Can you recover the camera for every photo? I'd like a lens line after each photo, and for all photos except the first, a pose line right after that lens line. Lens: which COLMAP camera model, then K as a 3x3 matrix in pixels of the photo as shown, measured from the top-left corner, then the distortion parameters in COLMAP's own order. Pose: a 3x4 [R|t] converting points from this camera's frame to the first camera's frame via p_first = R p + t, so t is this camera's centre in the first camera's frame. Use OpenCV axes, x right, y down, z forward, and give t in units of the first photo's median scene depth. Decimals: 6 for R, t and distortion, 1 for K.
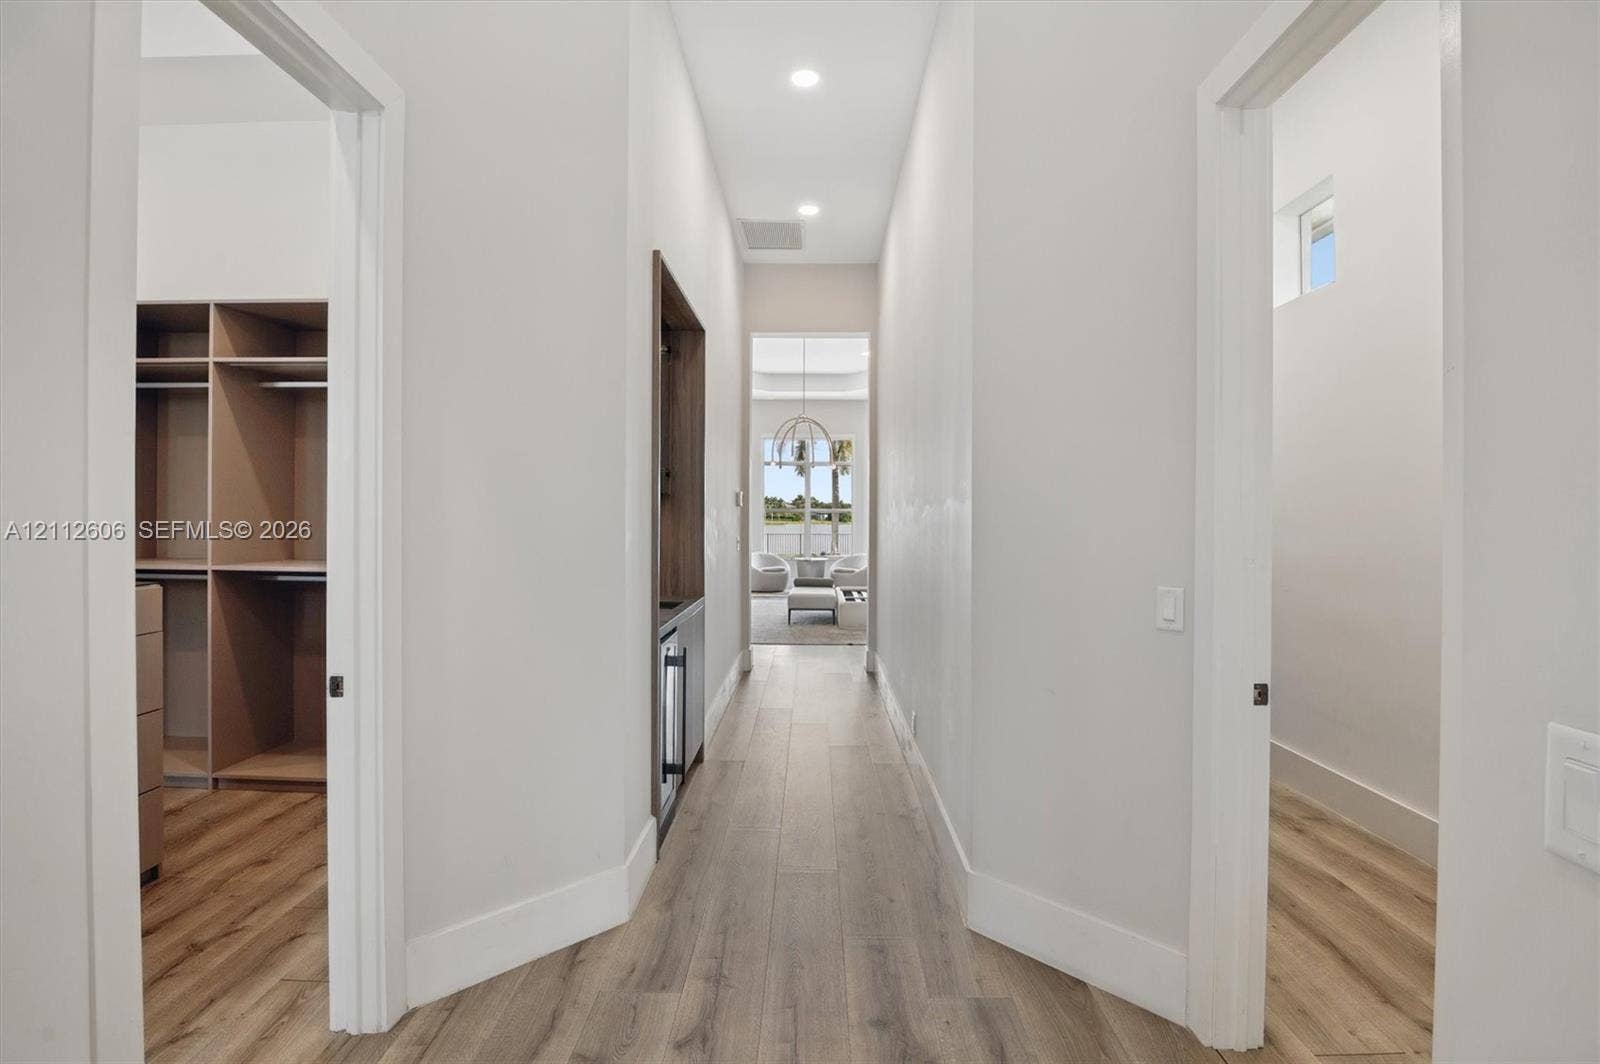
lens RADIAL K [[750.8, 0, 798.2], [0, 750.8, 515.0], [0, 0, 1]] dist [-0.009914, -0.000324]
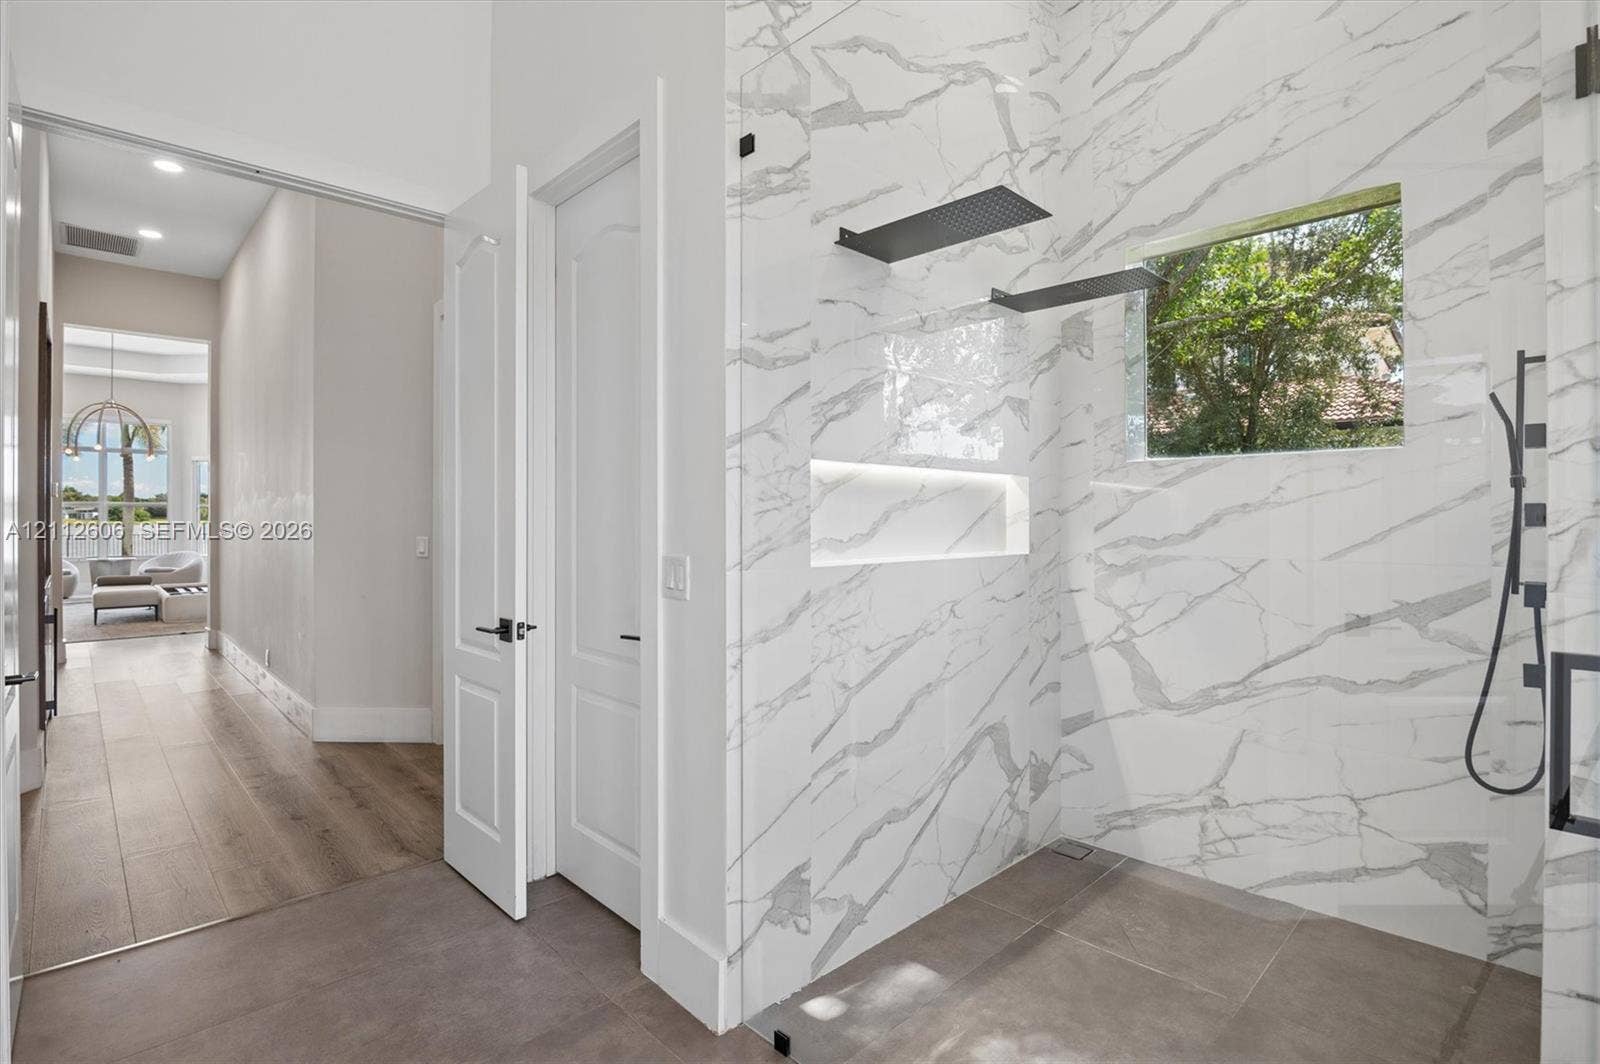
lens RADIAL K [[778.1, 0, 800.0], [0, 778.1, 532.0], [0, 0, 1]] dist [-0.010273, -0.000386]
pose [[0.711367, -0.009040, 0.702762, -0.089751], [-0.006793, 0.999782, 0.019736, 0.009773], [-0.702788, -0.018813, 0.711151, -0.421410]]
